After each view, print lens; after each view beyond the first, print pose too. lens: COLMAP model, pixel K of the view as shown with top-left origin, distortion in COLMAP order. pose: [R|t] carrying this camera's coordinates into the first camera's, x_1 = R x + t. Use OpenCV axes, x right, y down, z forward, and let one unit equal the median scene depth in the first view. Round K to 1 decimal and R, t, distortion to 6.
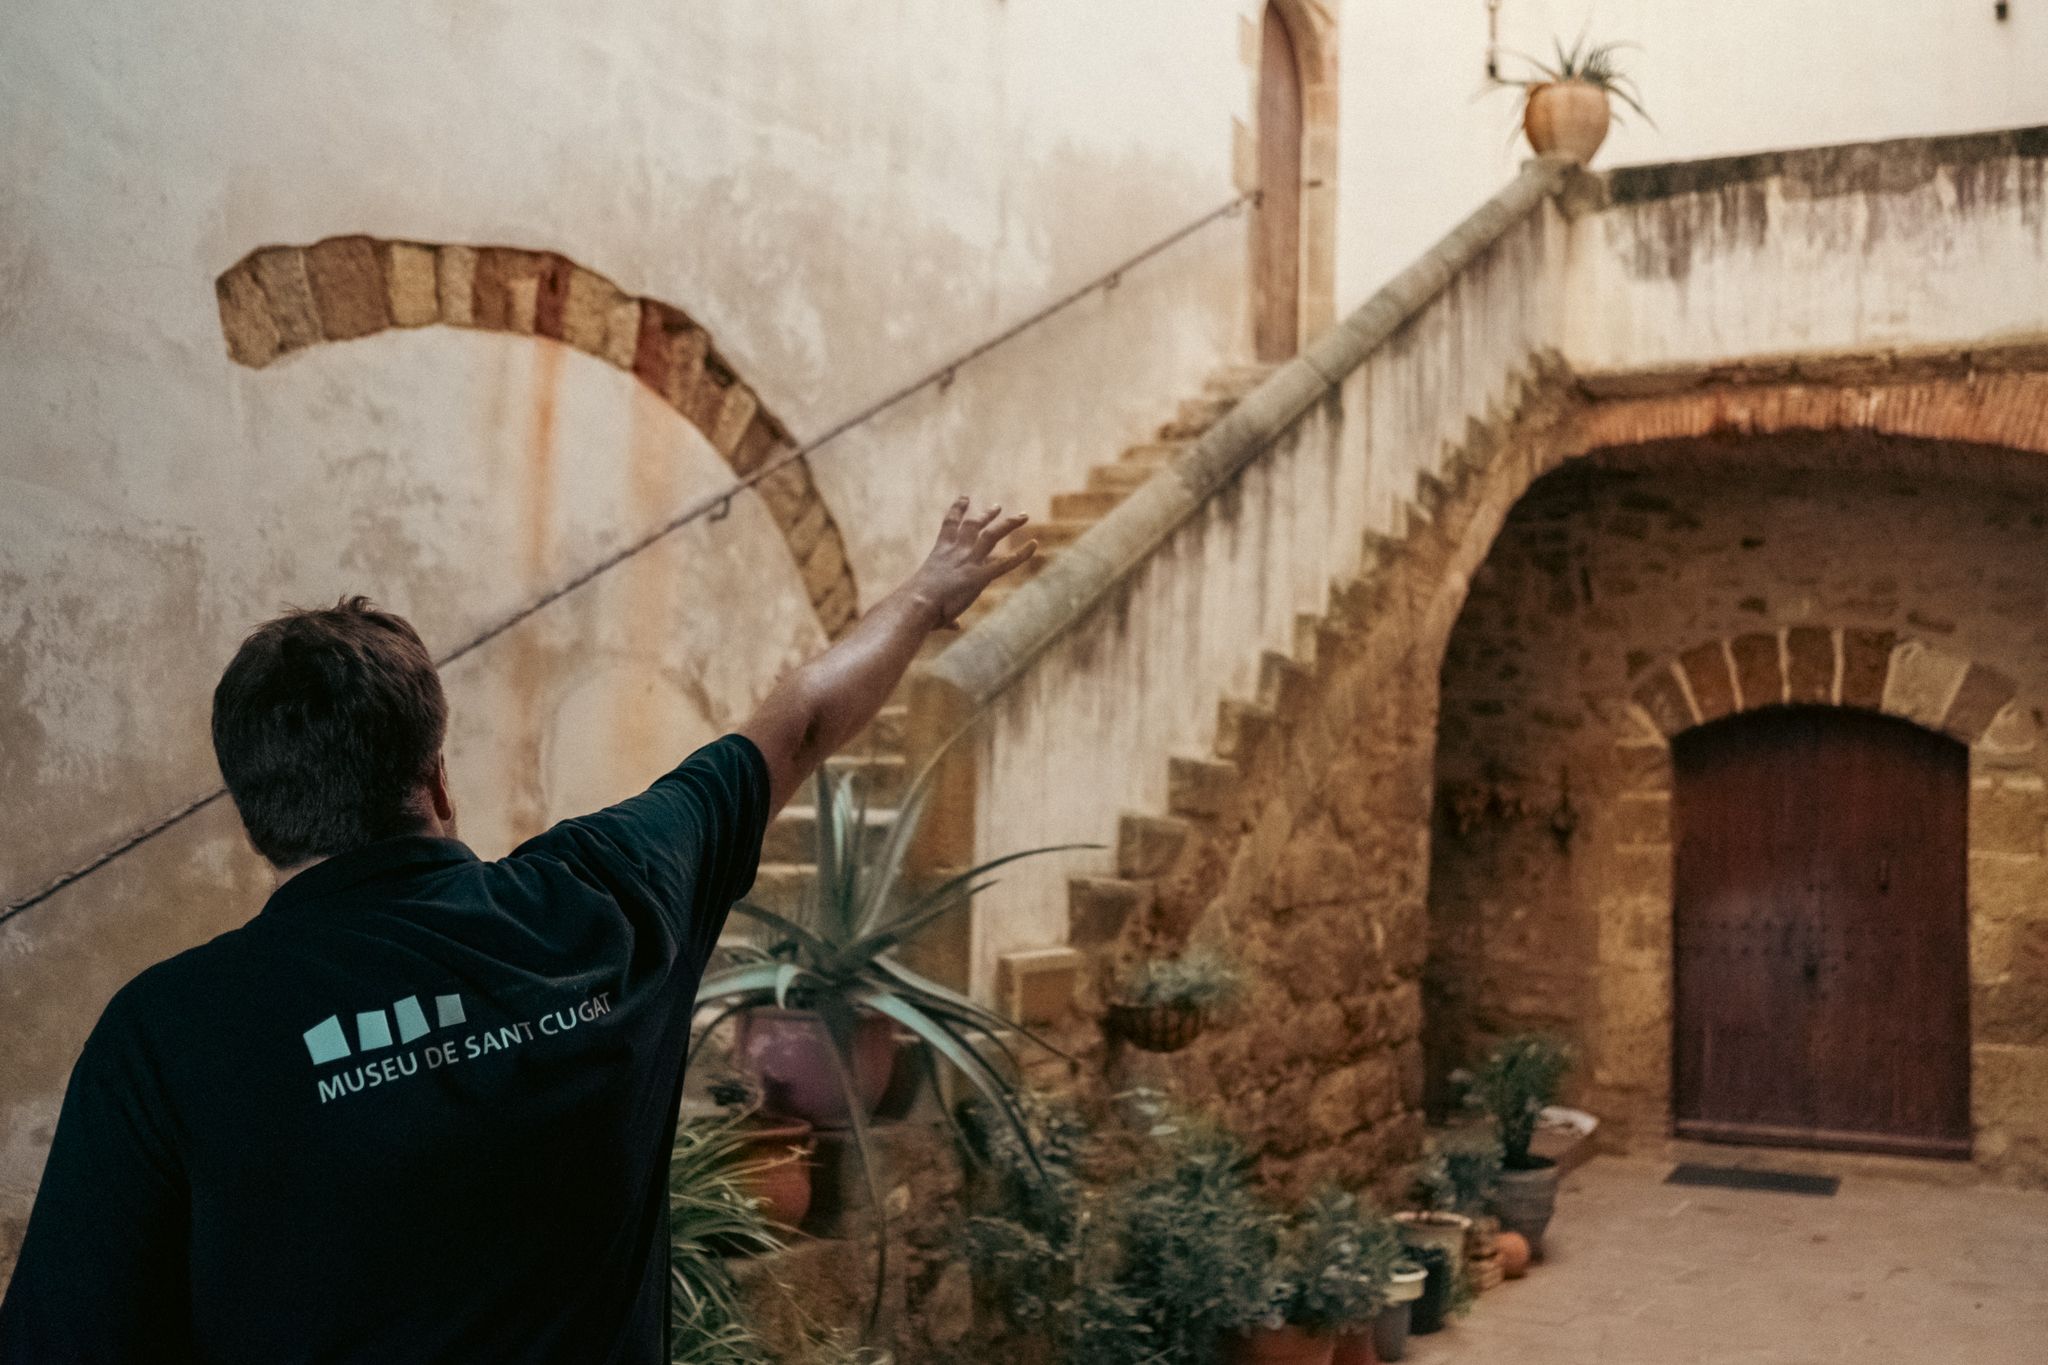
lens RADIAL K [[2112.2, 0, 1071.1], [0, 2112.2, 679.0], [0, 0, 1]] dist [-0.020592, -0.002140]
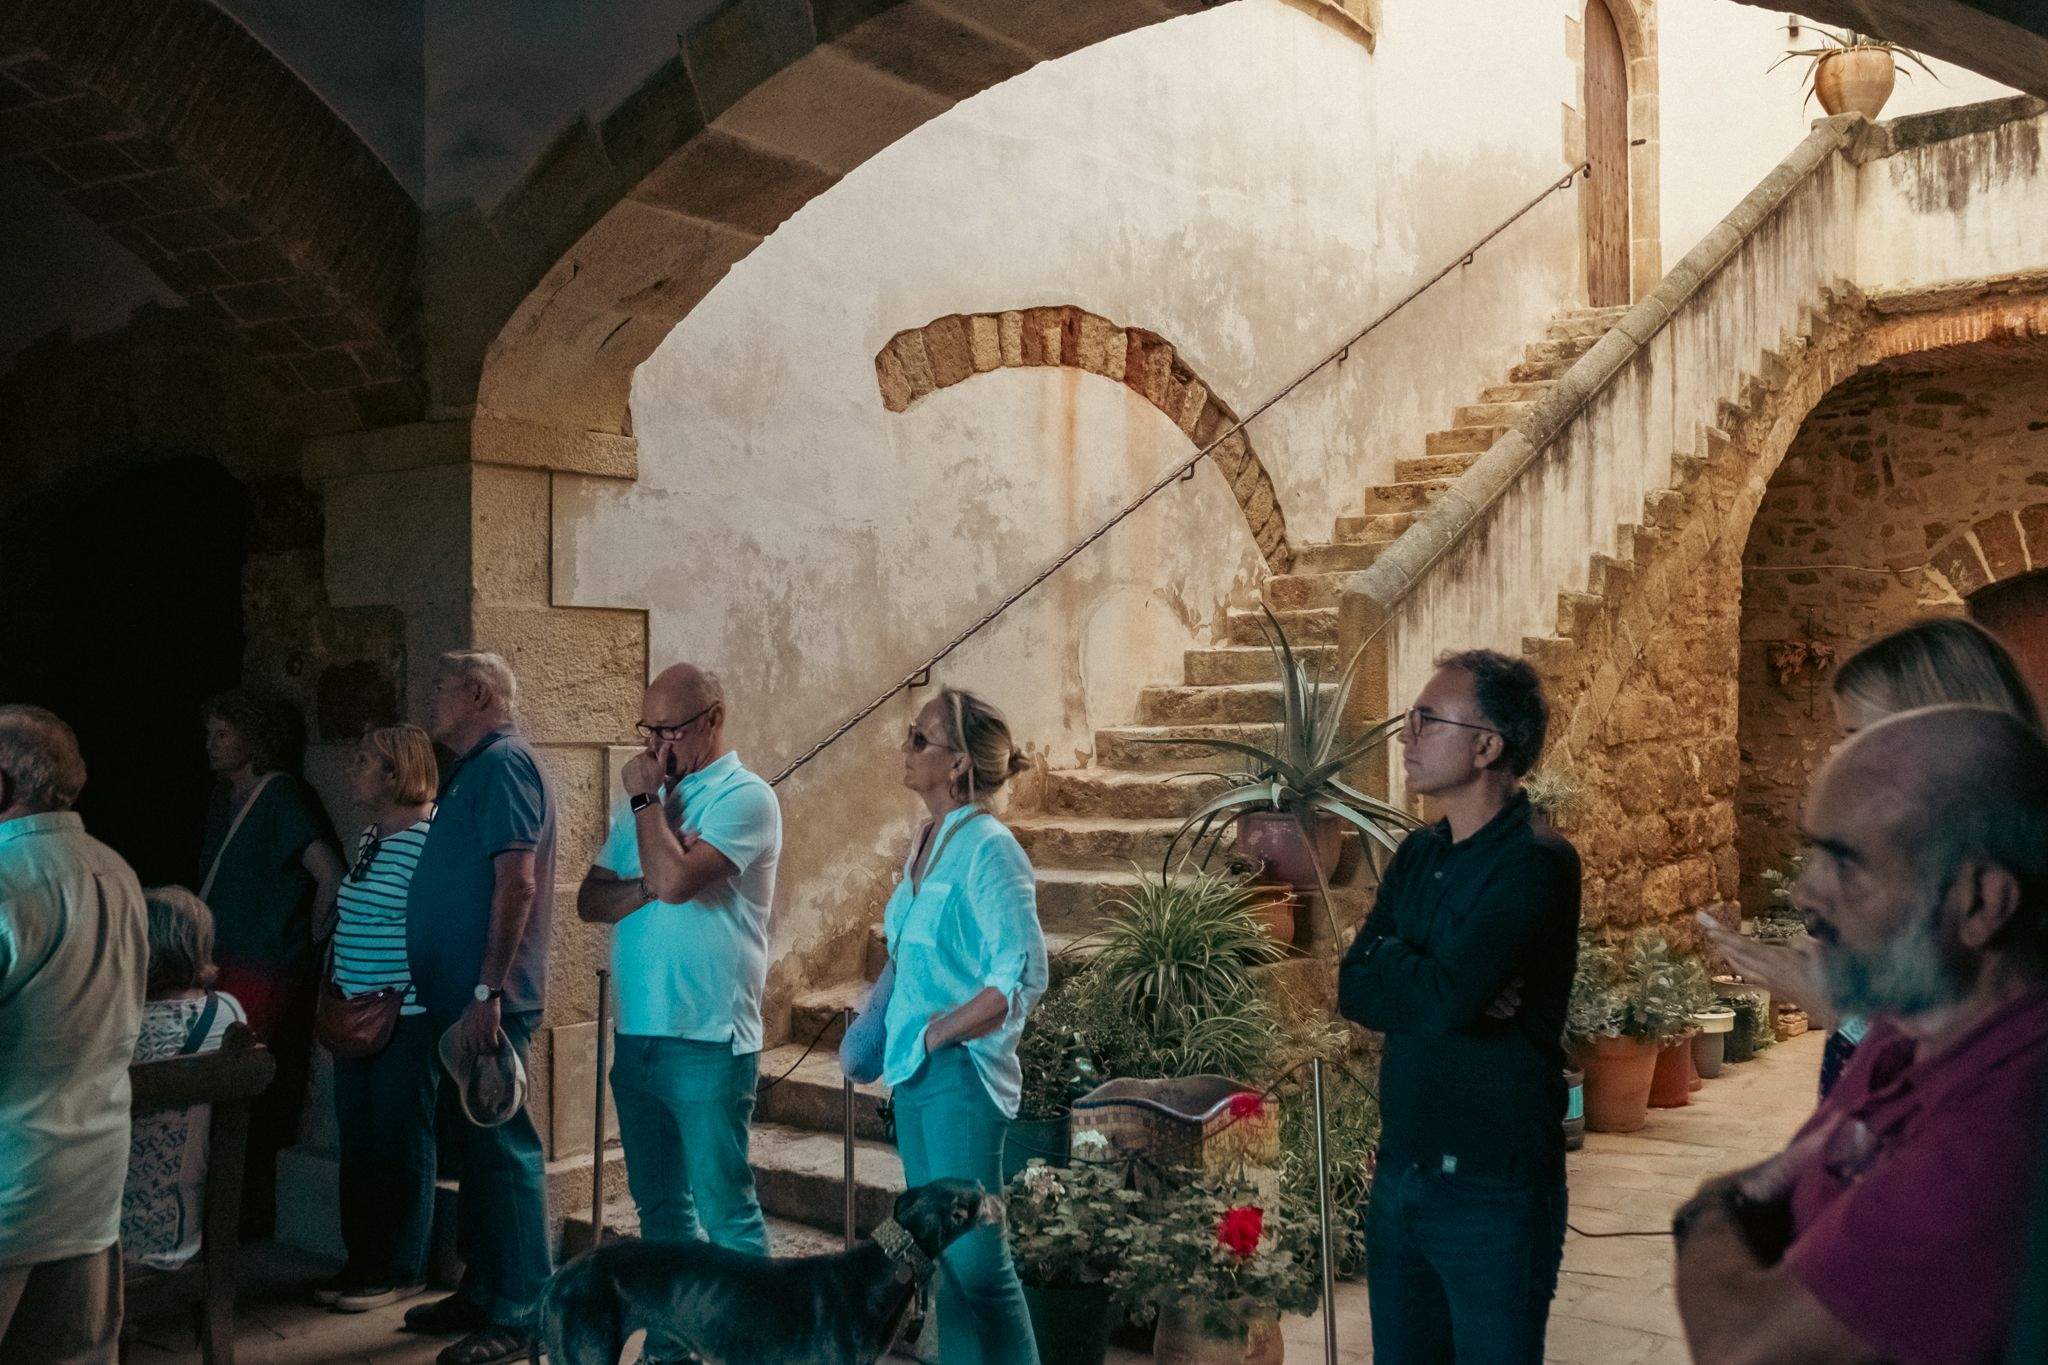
lens RADIAL K [[1949.8, 0, 1024.0], [0, 1949.8, 682.5], [0, 0, 1]] dist [-0.083839, 0.199739]
pose [[0.976167, -0.038058, -0.213657, -0.001770], [0.051188, 0.997103, 0.056256, -0.017652], [0.210897, -0.065852, 0.975288, -0.254764]]
